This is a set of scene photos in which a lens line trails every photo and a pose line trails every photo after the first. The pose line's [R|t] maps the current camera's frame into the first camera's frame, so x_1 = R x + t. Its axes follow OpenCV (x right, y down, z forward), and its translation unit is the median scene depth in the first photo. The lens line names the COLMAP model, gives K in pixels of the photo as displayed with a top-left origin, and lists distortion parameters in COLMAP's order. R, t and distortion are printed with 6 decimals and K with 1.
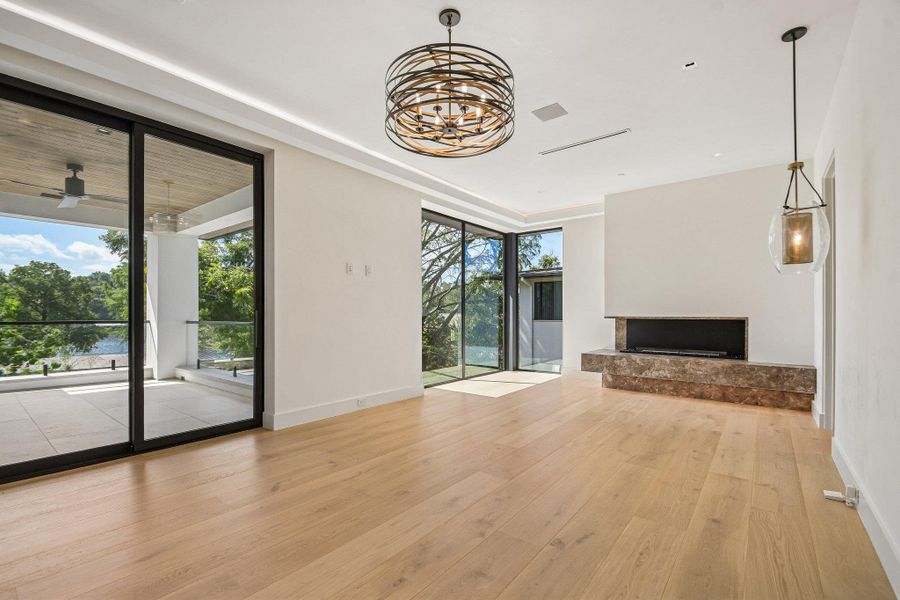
lens RADIAL K [[404.4, 0, 448.9], [0, 404.4, 309.8], [0, 0, 1]] dist [0.023571, -0.001918]
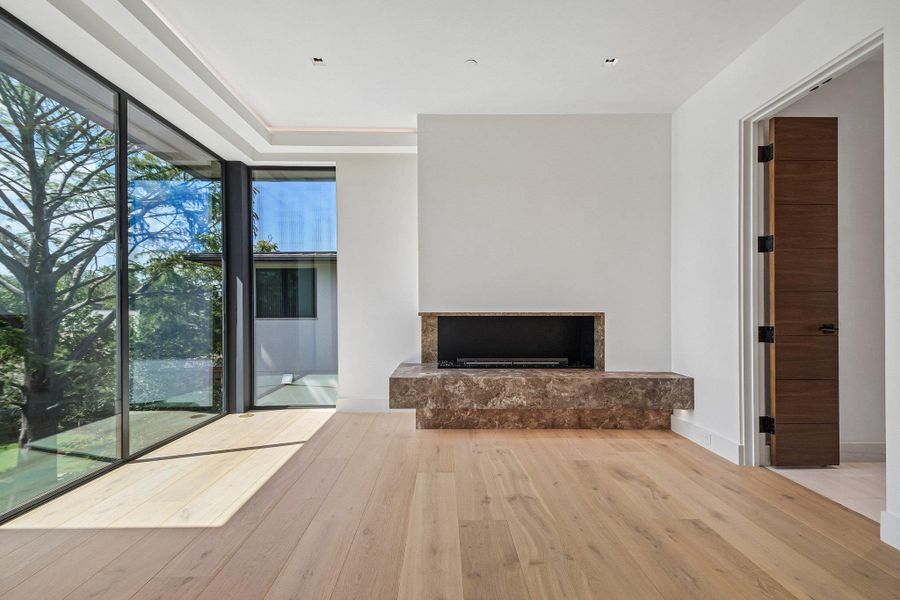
lens RADIAL K [[404.4, 0, 449.5], [0, 404.4, 309.1], [0, 0, 1]] dist [0.023571, -0.001918]
pose [[0.775903, -0.000368, 0.630852, 0.030509], [-0.004147, 0.999975, 0.005683, 0.006983], [-0.630839, -0.007025, 0.775882, 0.464272]]
